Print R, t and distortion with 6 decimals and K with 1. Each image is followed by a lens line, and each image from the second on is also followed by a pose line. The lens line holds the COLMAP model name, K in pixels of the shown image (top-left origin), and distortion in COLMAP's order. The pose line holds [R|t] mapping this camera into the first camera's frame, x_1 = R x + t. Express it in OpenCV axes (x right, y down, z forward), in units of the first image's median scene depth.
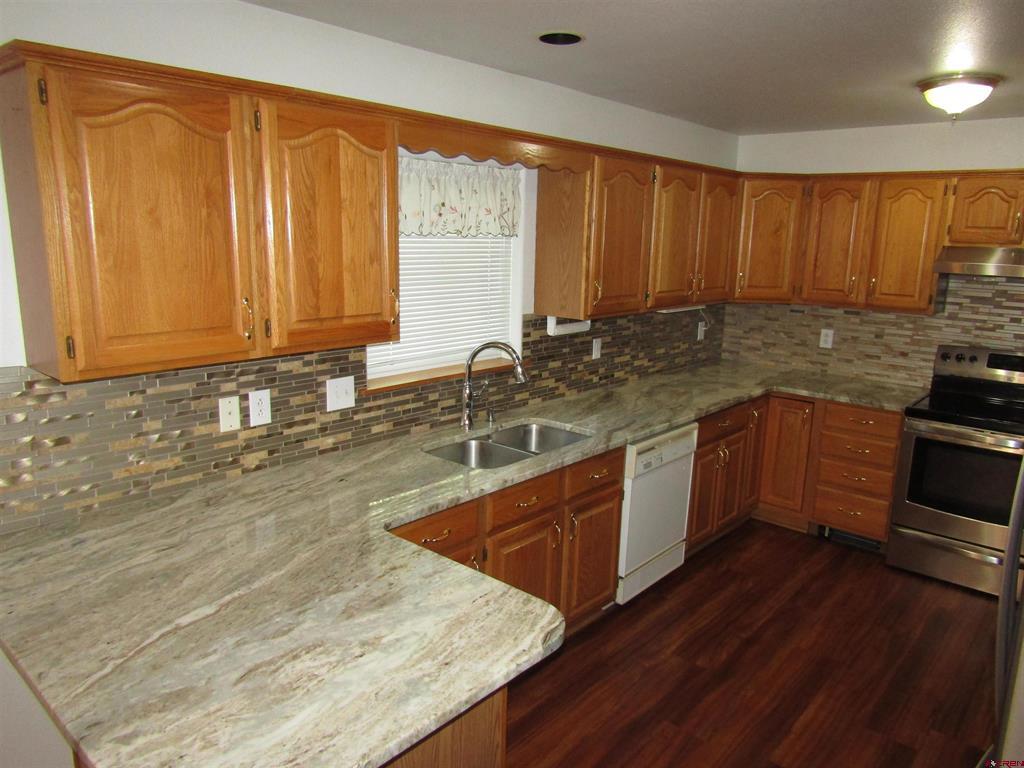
lens RADIAL K [[714.6, 0, 511.7], [0, 714.6, 386.4], [0, 0, 1]] dist [-0.025369, -0.000063]
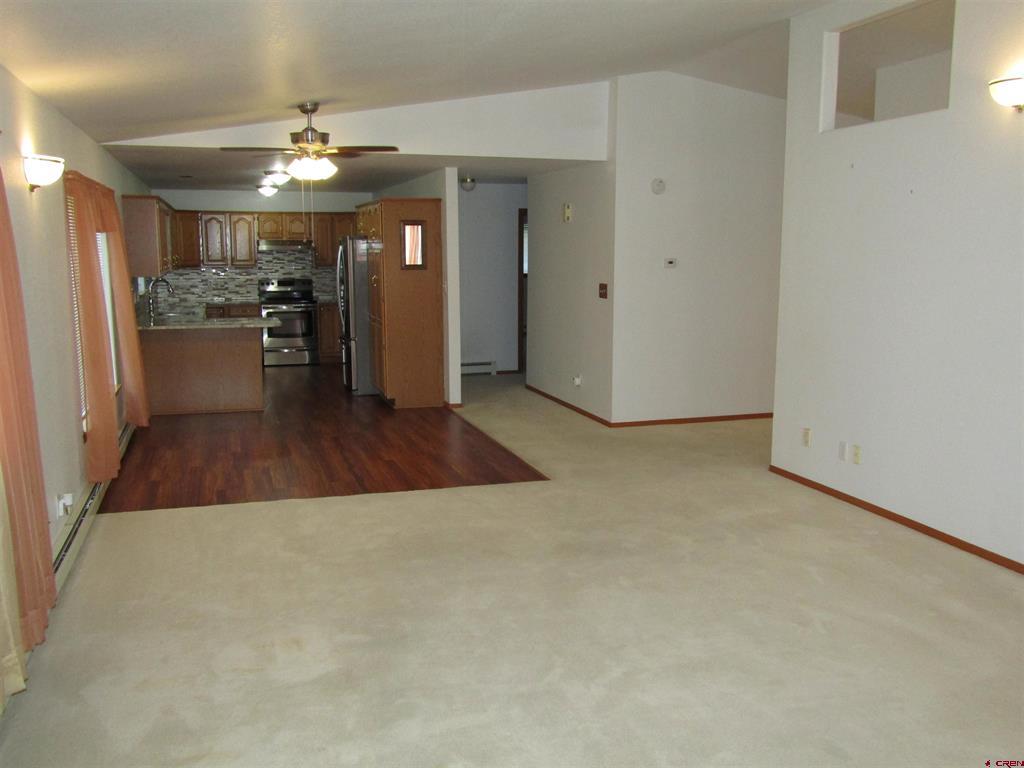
lens RADIAL K [[921.0, 0, 513.6], [0, 921.0, 382.7], [0, 0, 1]] dist [-0.006760, 0.002798]
pose [[0.520129, -0.151241, 0.840590, -1.818123], [0.188487, 0.980257, 0.059741, 0.289570], [-0.833030, 0.127367, 0.538367, -1.535397]]
